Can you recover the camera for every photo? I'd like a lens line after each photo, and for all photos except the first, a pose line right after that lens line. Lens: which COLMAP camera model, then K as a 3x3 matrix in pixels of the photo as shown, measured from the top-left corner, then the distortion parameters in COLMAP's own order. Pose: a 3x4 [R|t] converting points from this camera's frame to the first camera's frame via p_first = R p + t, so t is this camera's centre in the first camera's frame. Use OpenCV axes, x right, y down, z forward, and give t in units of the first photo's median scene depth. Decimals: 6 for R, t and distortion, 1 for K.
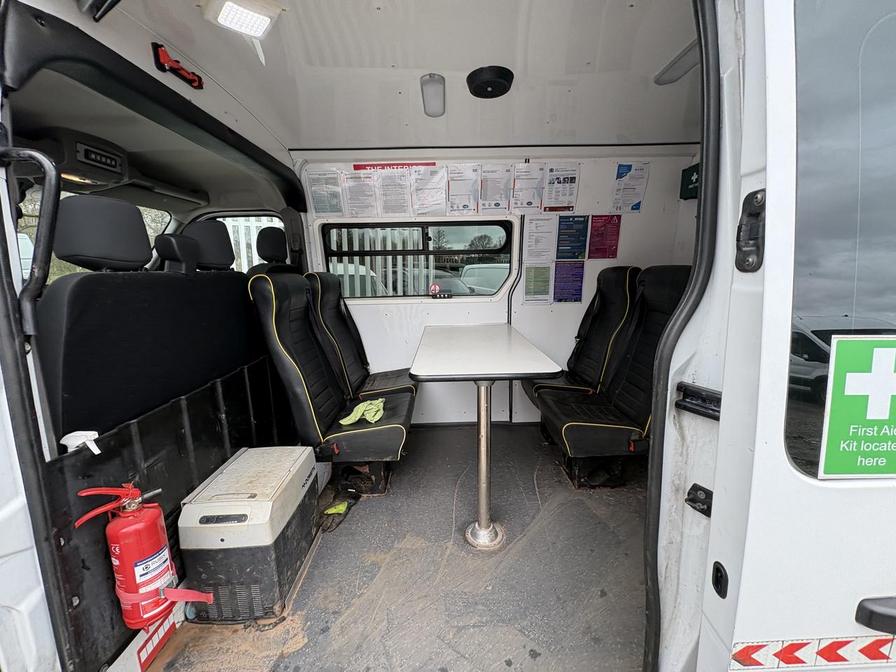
lens RADIAL K [[353.9, 0, 448.6], [0, 353.9, 337.6], [0, 0, 1]] dist [-0.002534, 0.000524]
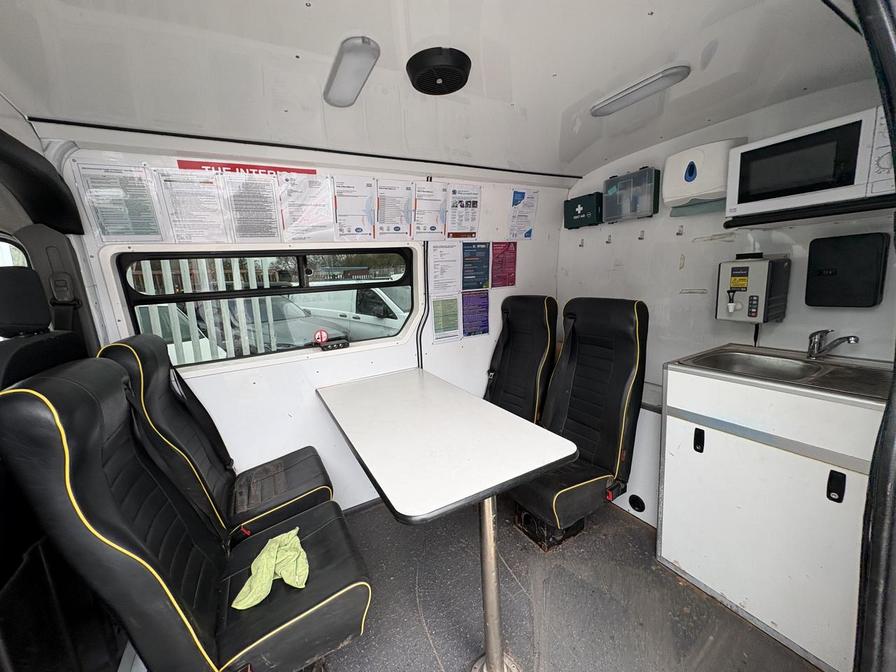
lens RADIAL K [[353.9, 0, 448.6], [0, 353.9, 337.6], [0, 0, 1]] dist [-0.002534, 0.000524]
pose [[0.879038, -0.116910, 0.462195, -0.163101], [0.130435, 0.991453, 0.002713, -0.112894], [-0.458562, 0.057902, 0.886774, 0.235367]]
